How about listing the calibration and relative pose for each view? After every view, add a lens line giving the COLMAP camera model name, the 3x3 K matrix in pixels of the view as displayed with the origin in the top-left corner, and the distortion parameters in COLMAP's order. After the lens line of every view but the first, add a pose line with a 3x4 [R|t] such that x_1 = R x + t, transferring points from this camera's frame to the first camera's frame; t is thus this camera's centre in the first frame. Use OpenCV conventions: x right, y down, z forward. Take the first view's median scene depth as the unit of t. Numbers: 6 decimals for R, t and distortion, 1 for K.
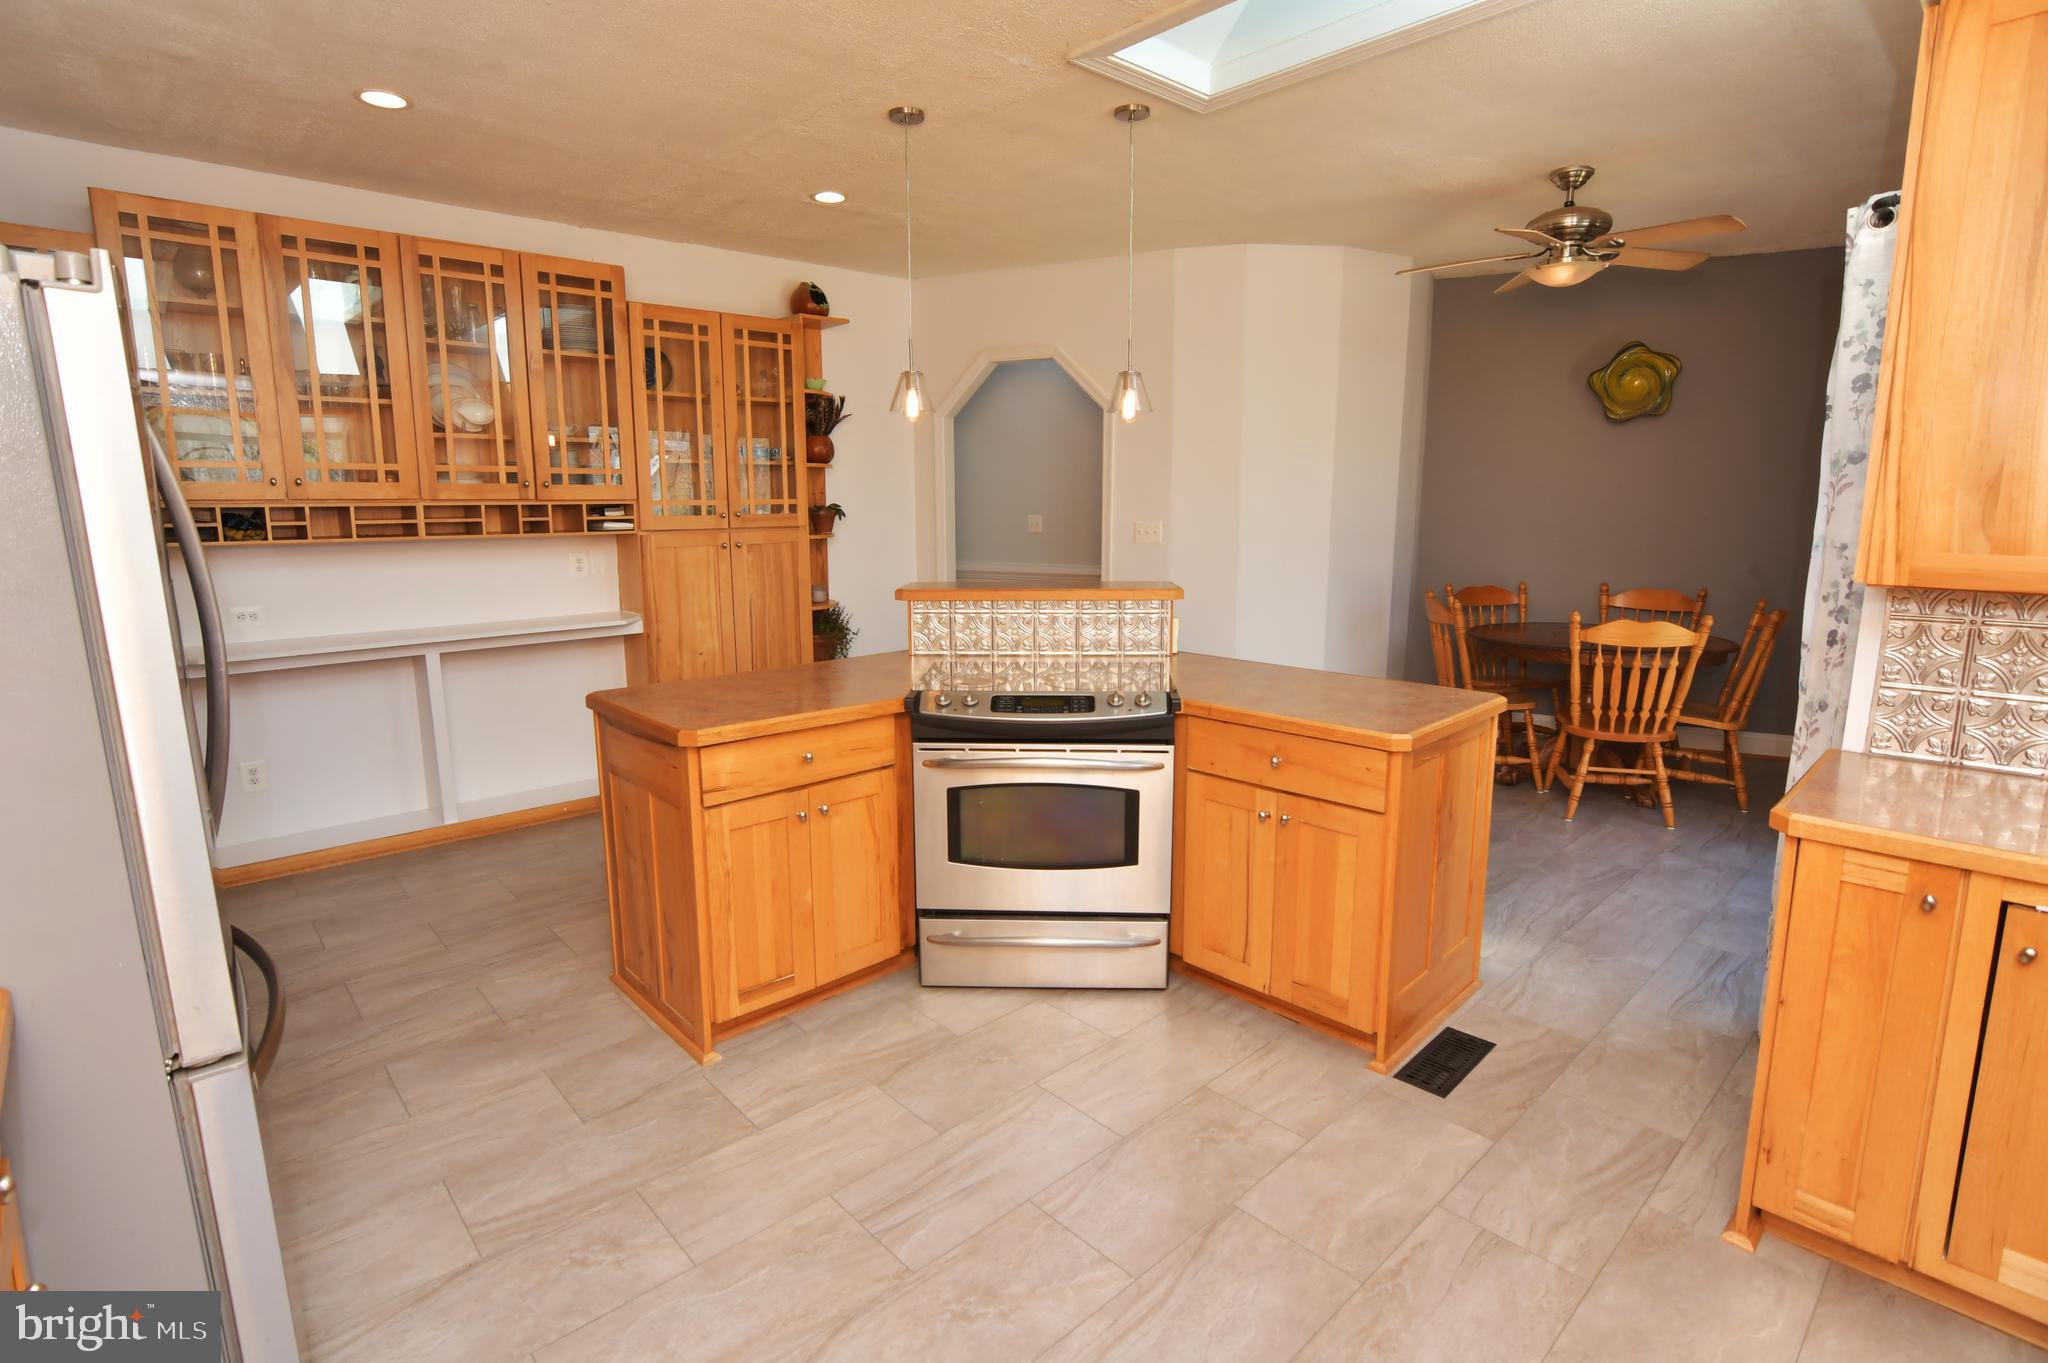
lens RADIAL K [[995.4, 0, 1027.4], [0, 995.4, 669.2], [0, 0, 1]] dist [-0.031527, 0.009331]
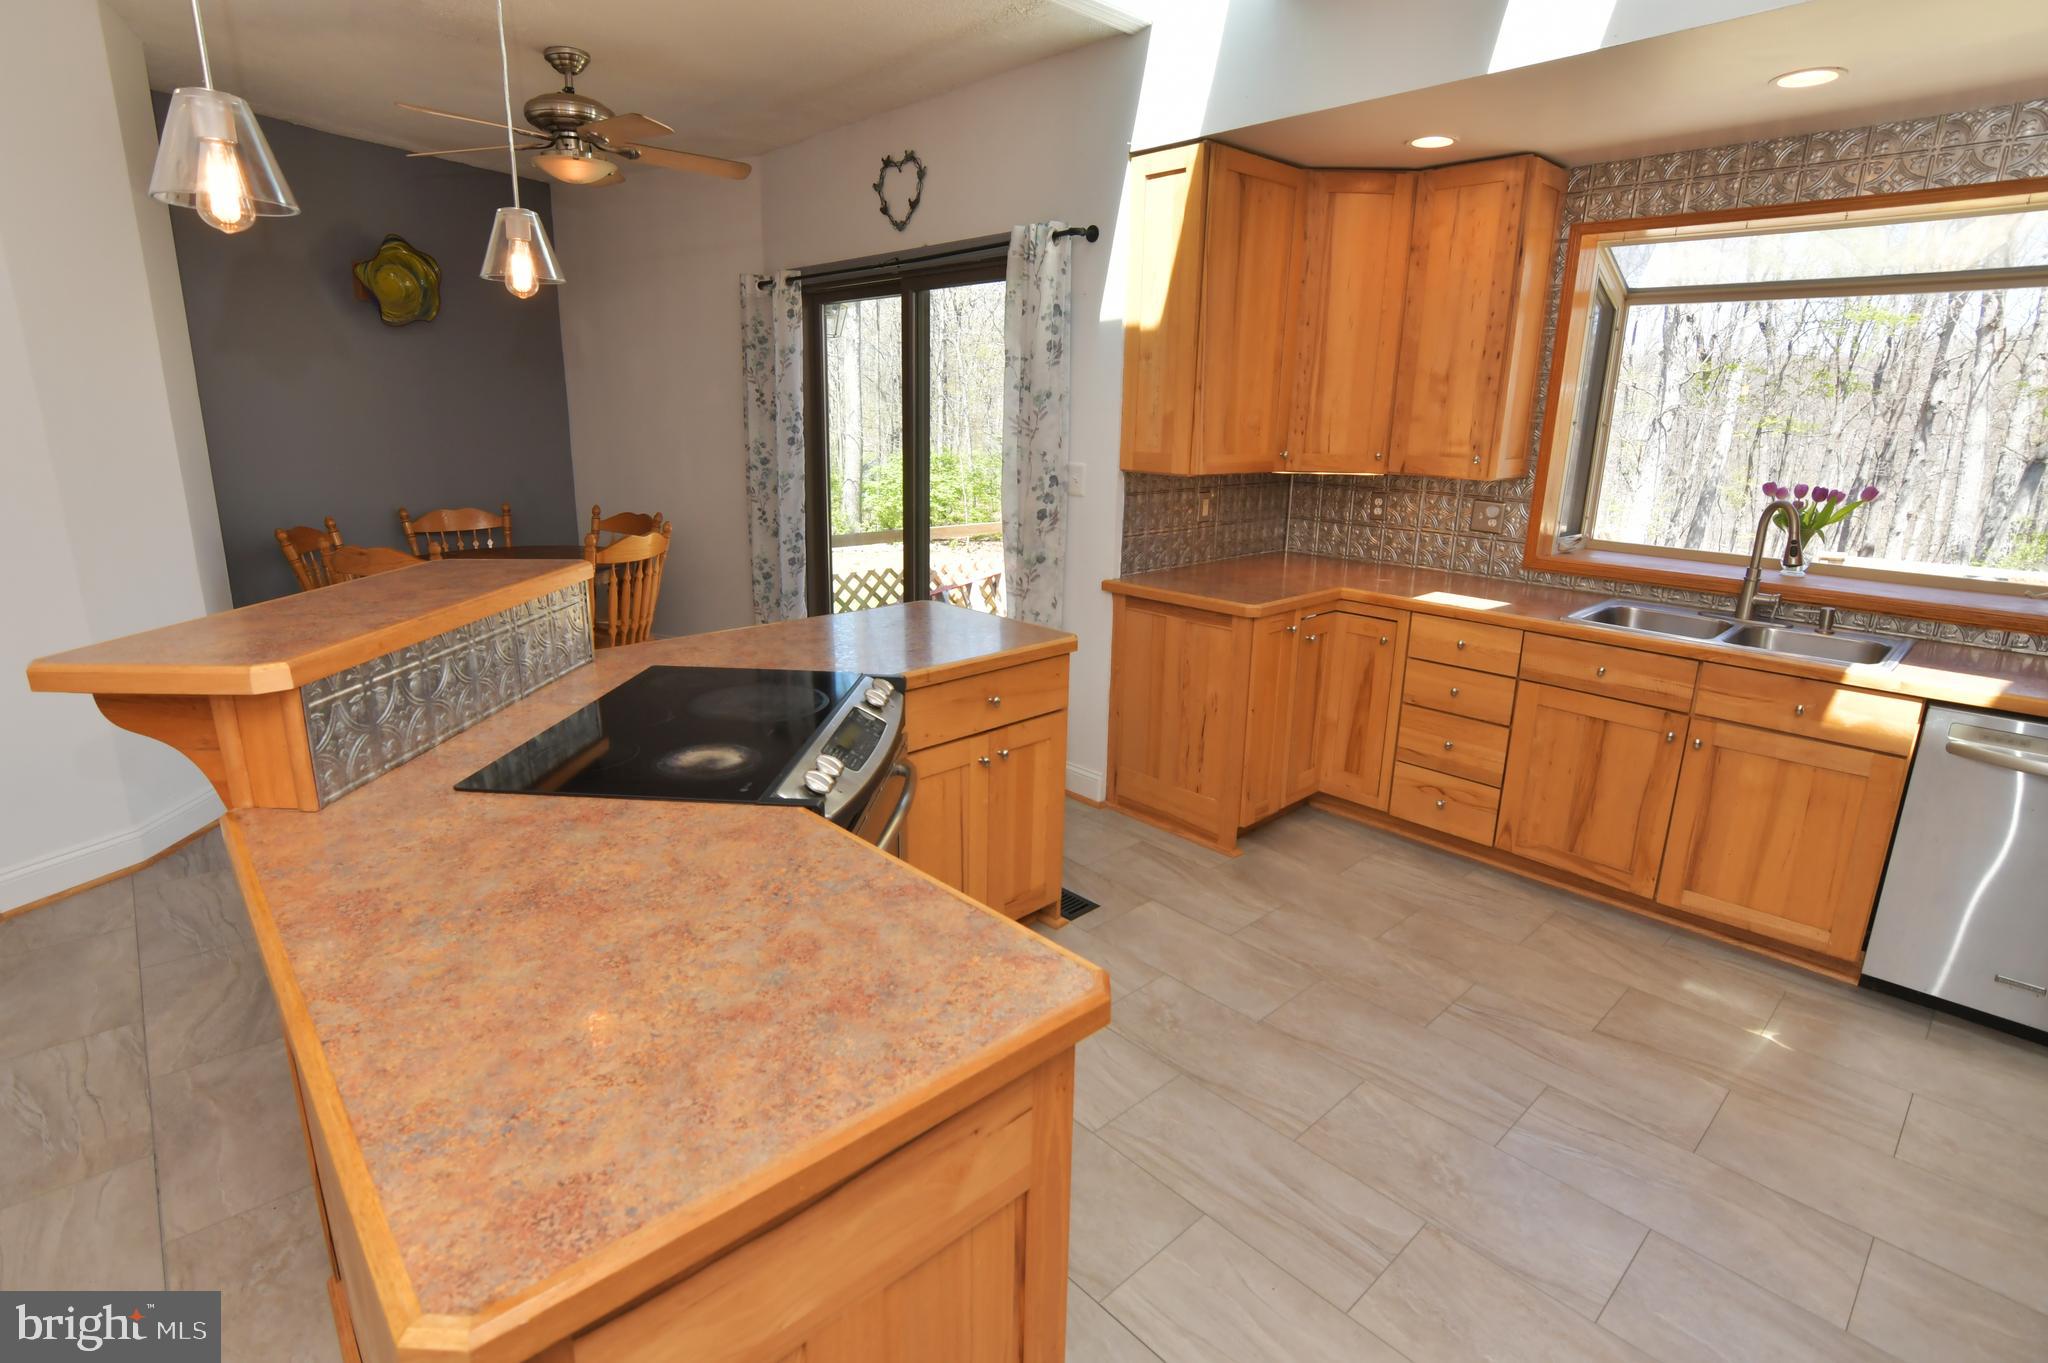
lens RADIAL K [[995.4, 0, 1024.5], [0, 995.4, 665.0], [0, 0, 1]] dist [-0.031527, 0.009331]
pose [[0.004787, -0.244130, 0.969731, -0.414375], [0.154751, 0.958240, 0.240474, -0.102993], [-0.987942, 0.148916, 0.042366, 0.557207]]
